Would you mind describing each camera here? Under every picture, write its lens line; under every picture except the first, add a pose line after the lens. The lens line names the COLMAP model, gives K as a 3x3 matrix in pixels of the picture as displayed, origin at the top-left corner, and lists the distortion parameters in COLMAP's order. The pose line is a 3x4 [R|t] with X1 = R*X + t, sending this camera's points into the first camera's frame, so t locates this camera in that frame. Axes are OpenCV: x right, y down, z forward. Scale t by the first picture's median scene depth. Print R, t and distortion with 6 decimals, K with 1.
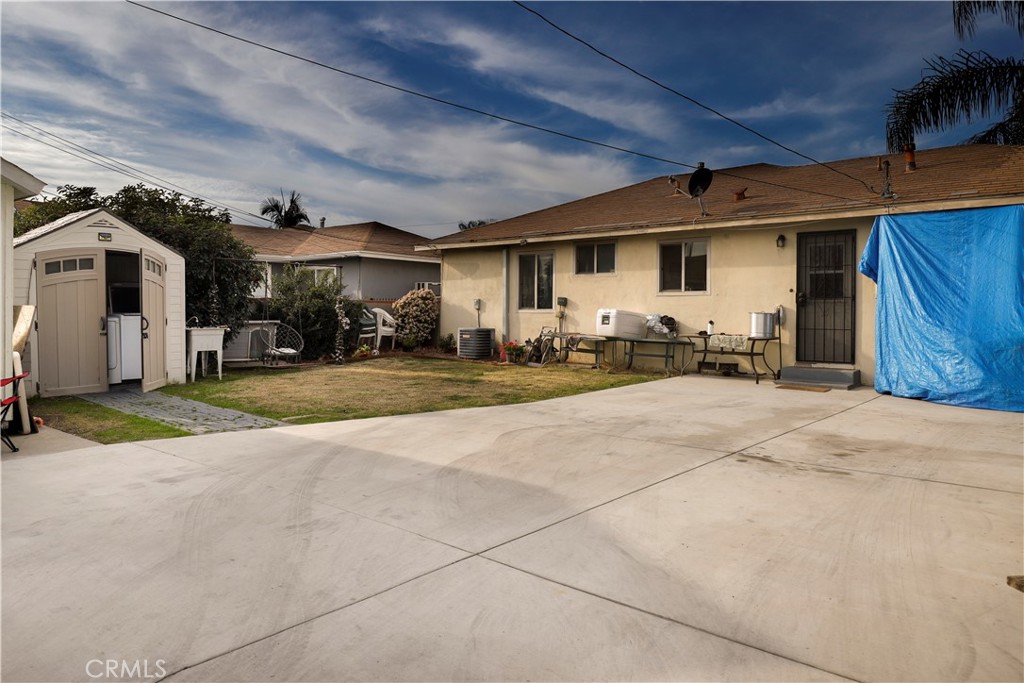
lens RADIAL K [[677.5, 0, 513.3], [0, 677.5, 312.5], [0, 0, 1]] dist [0.000010, 0.000007]
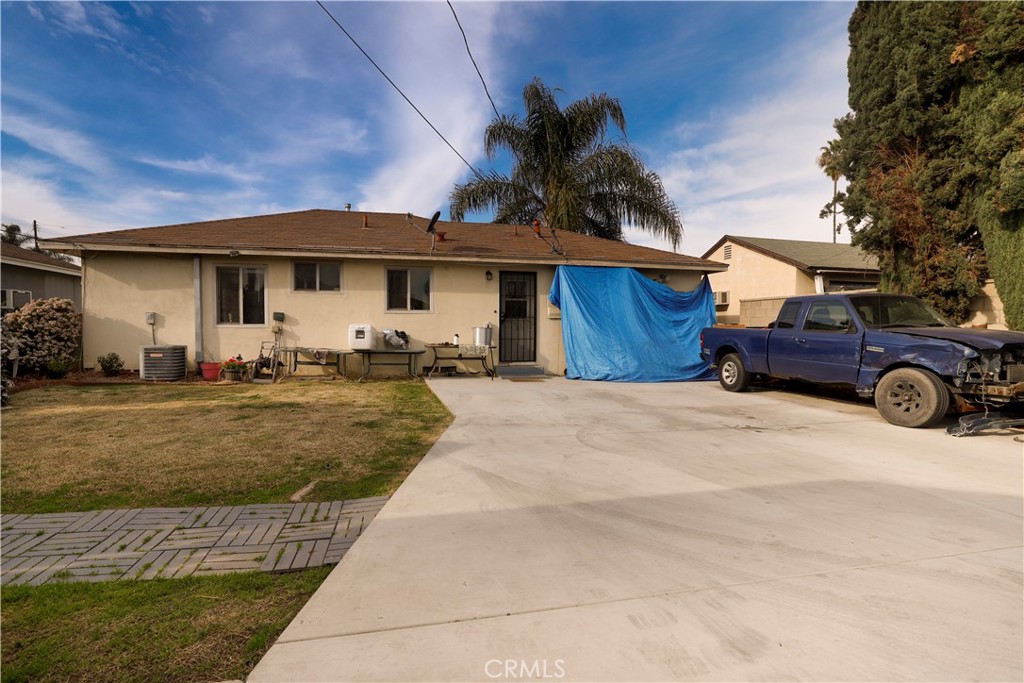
lens RADIAL K [[483.0, 0, 512.0], [0, 483.0, 341.5], [0, 0, 1]] dist [-0.022467, 0.000089]
pose [[0.613440, -0.024278, 0.789368, -0.321177], [0.000080, 0.999529, 0.030679, -0.001328], [-0.789741, -0.018757, 0.613154, 0.323148]]
